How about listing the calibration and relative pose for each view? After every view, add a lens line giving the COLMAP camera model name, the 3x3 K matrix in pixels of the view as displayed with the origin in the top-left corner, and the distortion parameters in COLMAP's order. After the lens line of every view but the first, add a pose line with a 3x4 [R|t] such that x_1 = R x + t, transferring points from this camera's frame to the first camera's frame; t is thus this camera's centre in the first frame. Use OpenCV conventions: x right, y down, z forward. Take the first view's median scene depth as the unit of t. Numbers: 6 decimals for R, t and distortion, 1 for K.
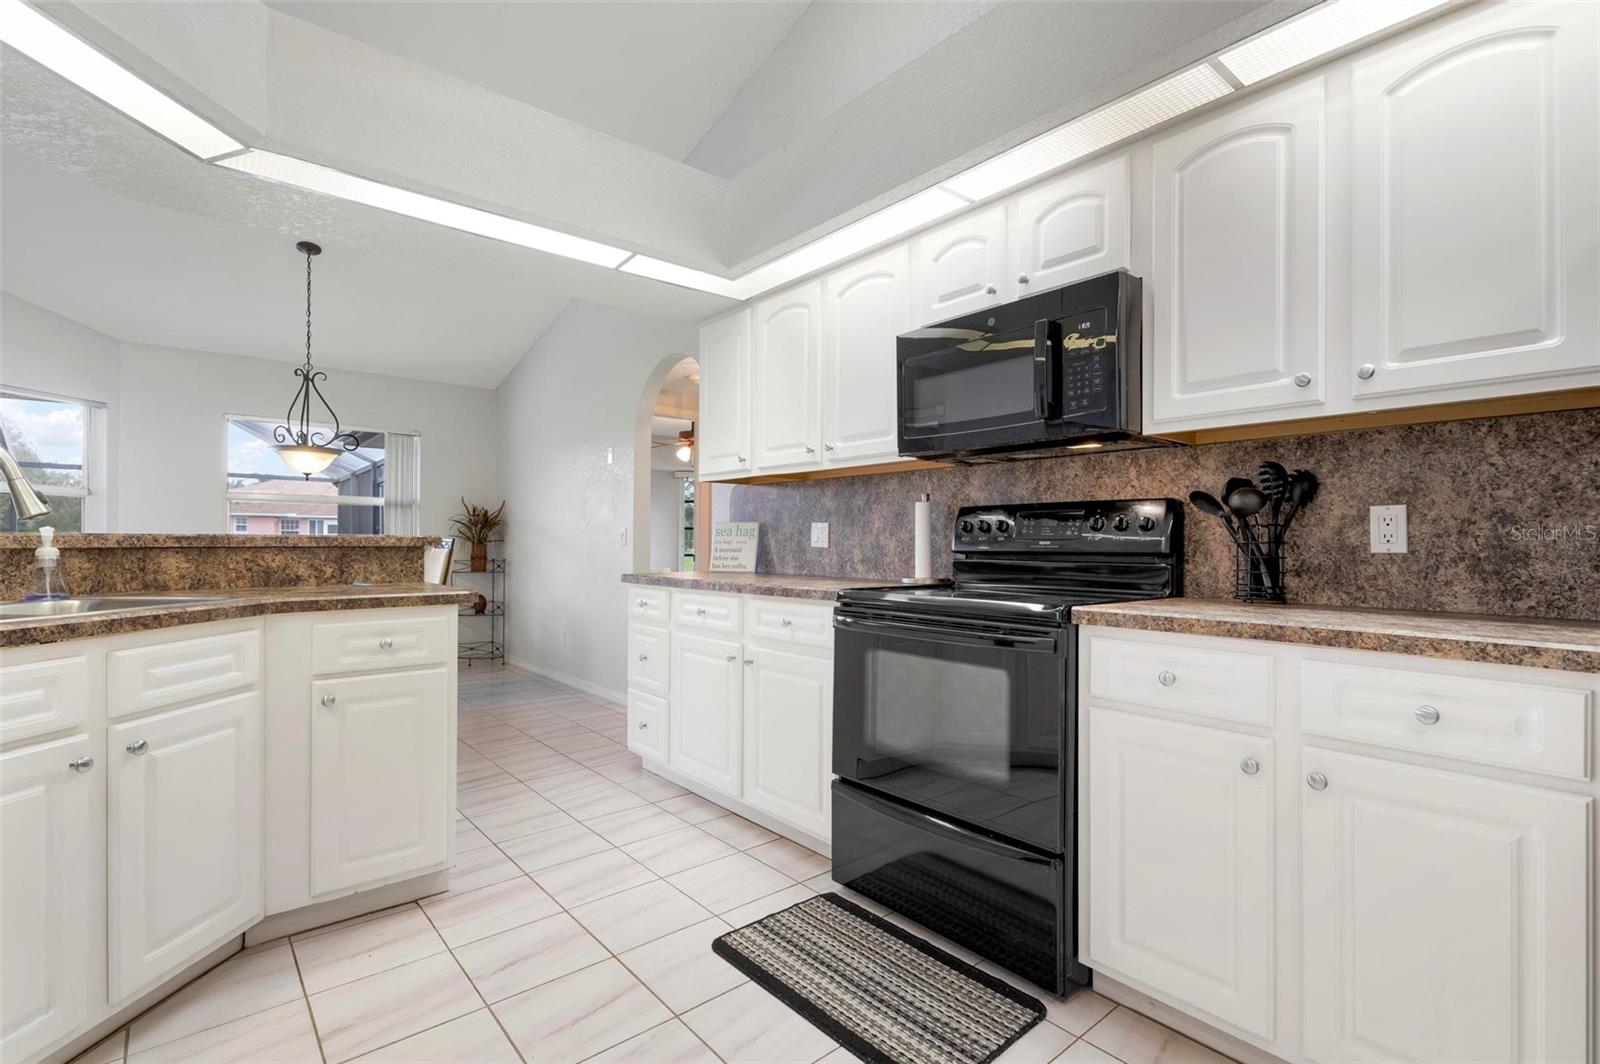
lens RADIAL K [[734.0, 0, 803.4], [0, 734.0, 539.4], [0, 0, 1]] dist [0.017977, -0.008689]
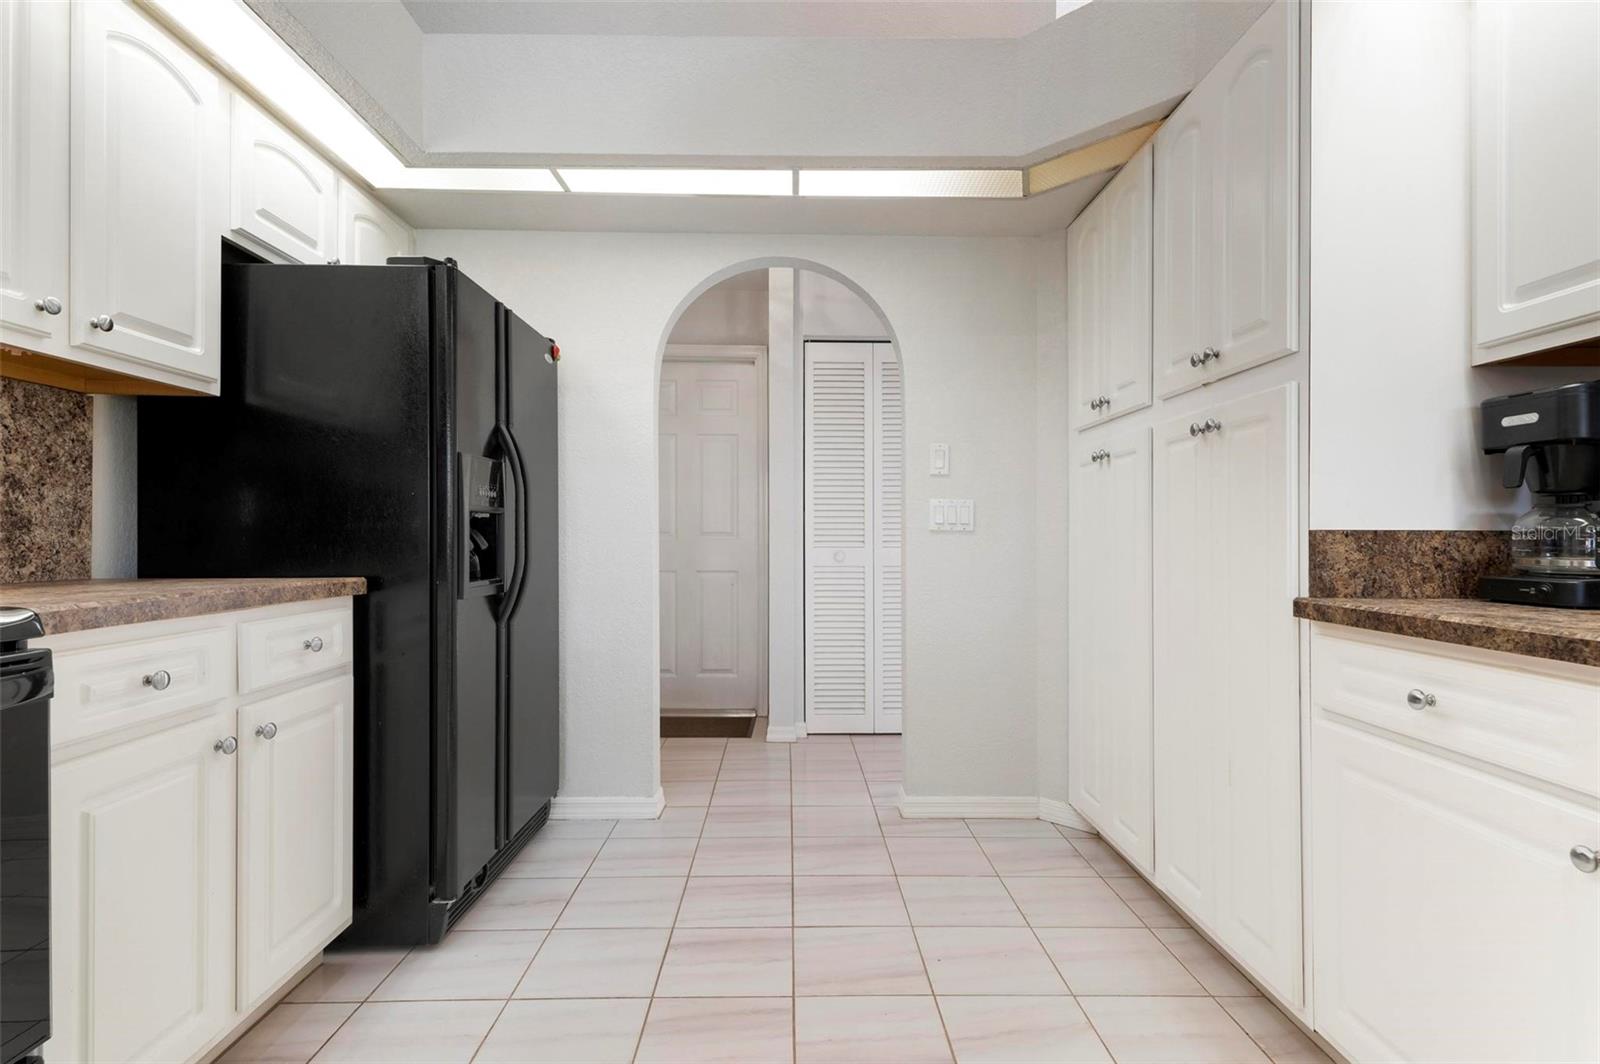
lens RADIAL K [[805.0, 0, 800.0], [0, 805.0, 532.0], [0, 0, 1]] dist [-0.001921, -0.000215]
pose [[-0.776822, -0.004753, 0.629703, -0.428051], [-0.011458, 0.999913, -0.006588, 0.024668], [-0.629617, -0.012332, -0.776808, 0.957273]]
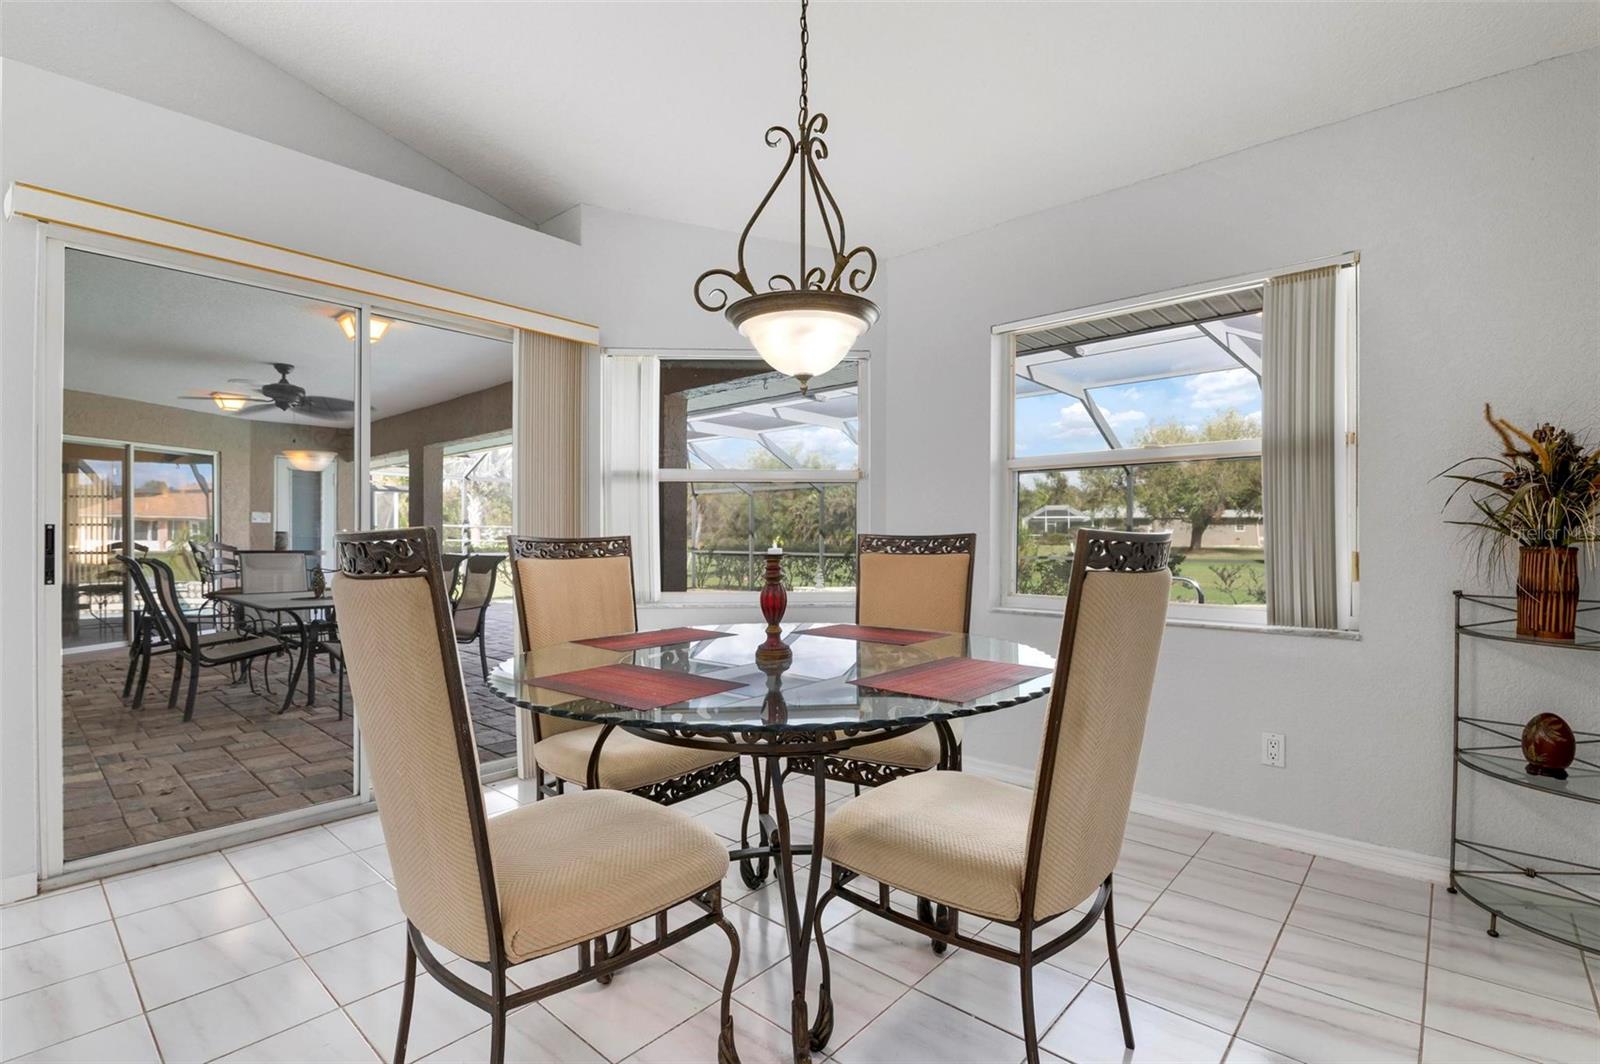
lens RADIAL K [[727.2, 0, 800.0], [0, 727.2, 532.0], [0, 0, 1]] dist [-0.000579, -0.014102]
pose [[0.137956, -0.011294, -0.990374, -0.625143], [0.005570, 0.999928, -0.010627, 0.004571], [0.990423, -0.004050, 0.138009, 2.166155]]
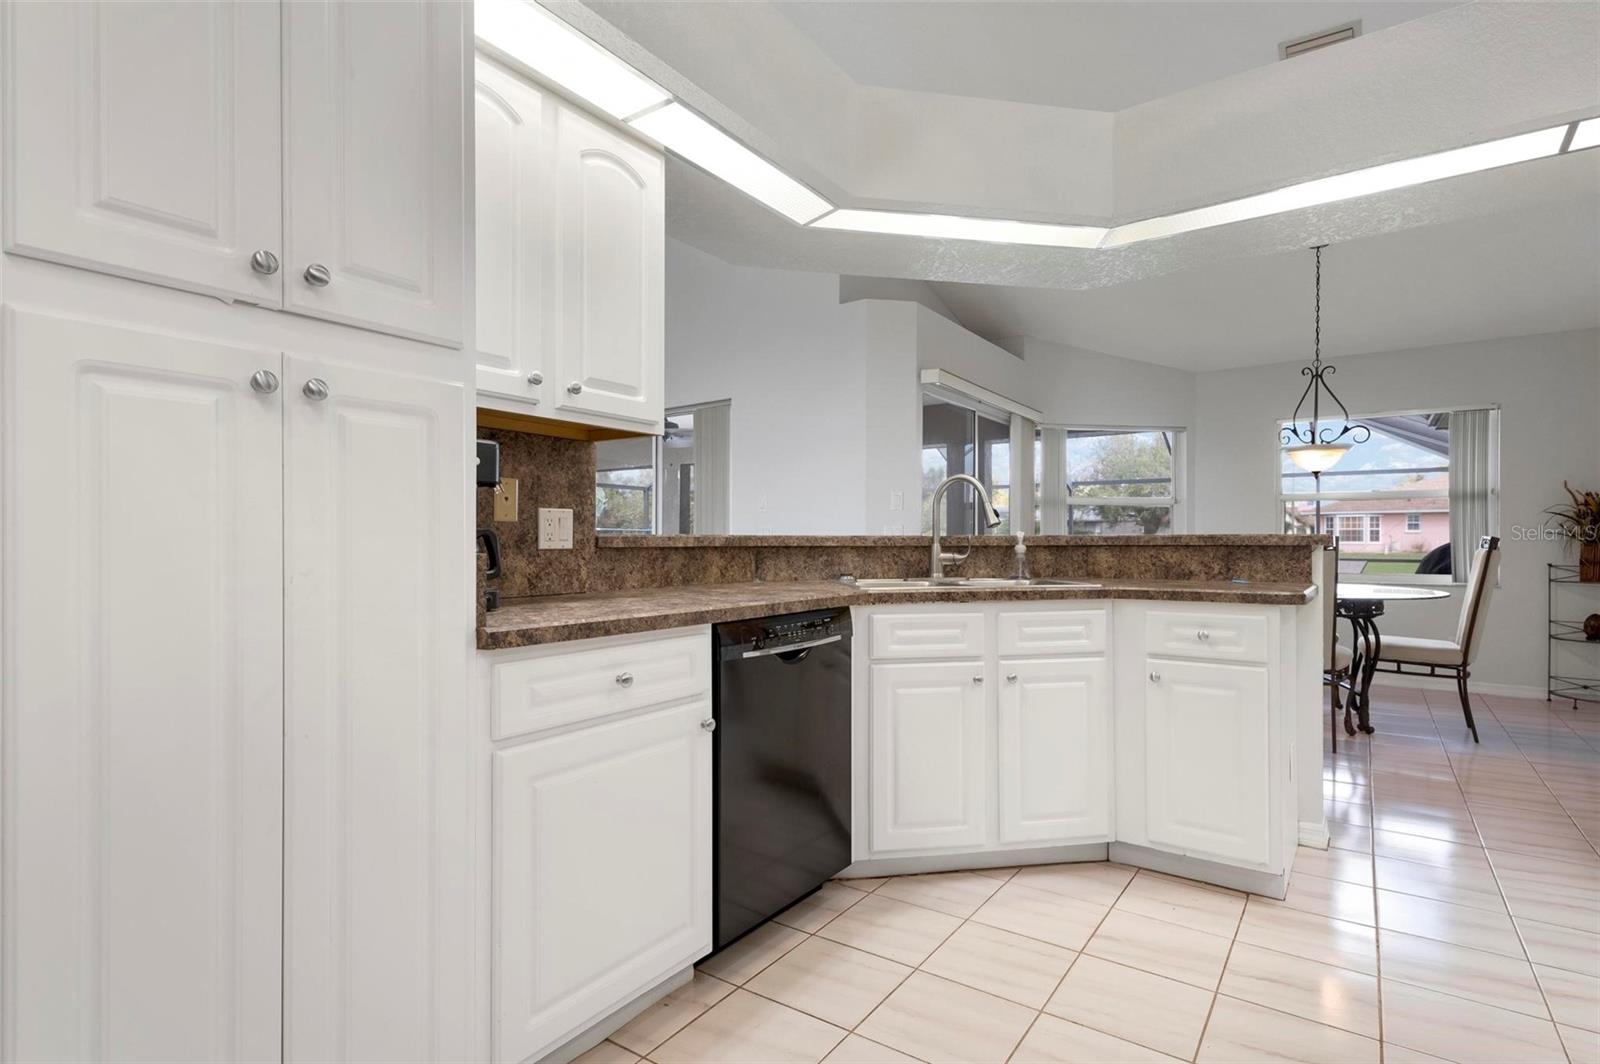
lens RADIAL K [[801.3, 0, 803.9], [0, 801.3, 539.2], [0, 0, 1]] dist [0.034477, -0.013150]
pose [[0.261210, -0.004885, -0.965270, 0.444771], [0.005041, 0.999980, -0.003697, 0.002661], [0.965269, -0.003900, 0.261229, 0.133233]]
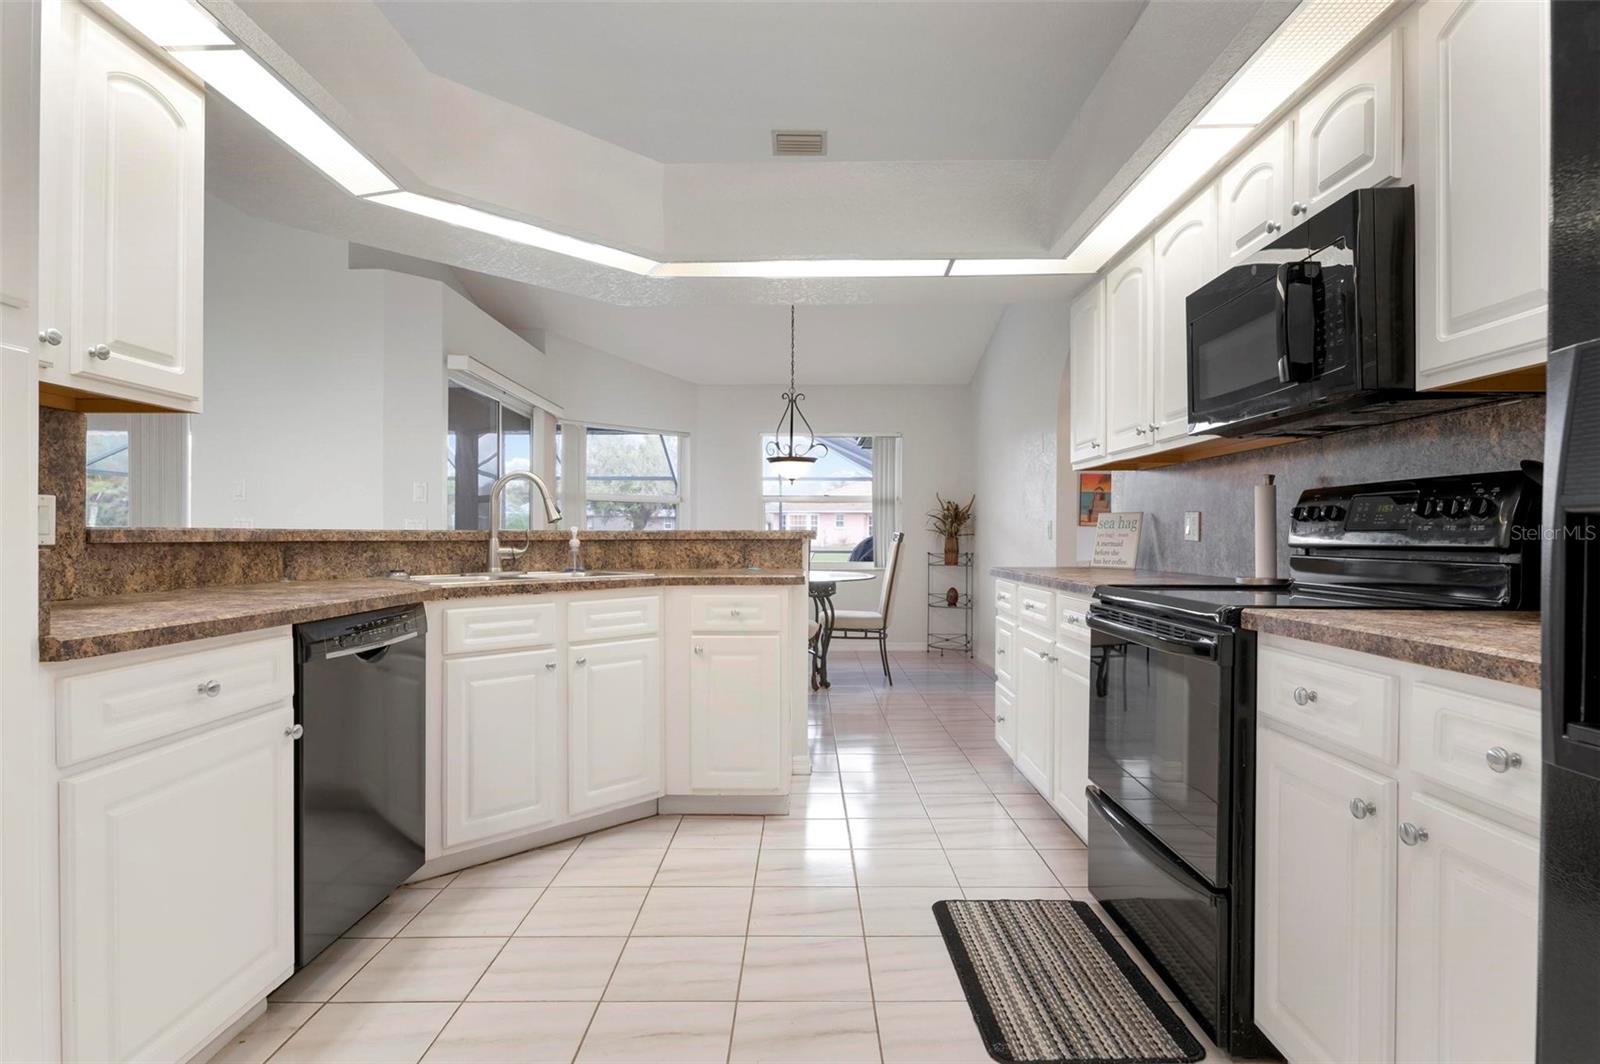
lens RADIAL K [[840.1, 0, 803.5], [0, 840.1, 537.0], [0, 0, 1]] dist [0.002115, -0.000711]
pose [[0.761488, -0.001619, -0.648178, 0.527556], [0.004568, 0.999985, 0.002868, 0.002719], [0.648163, -0.005145, 0.761484, -0.068574]]
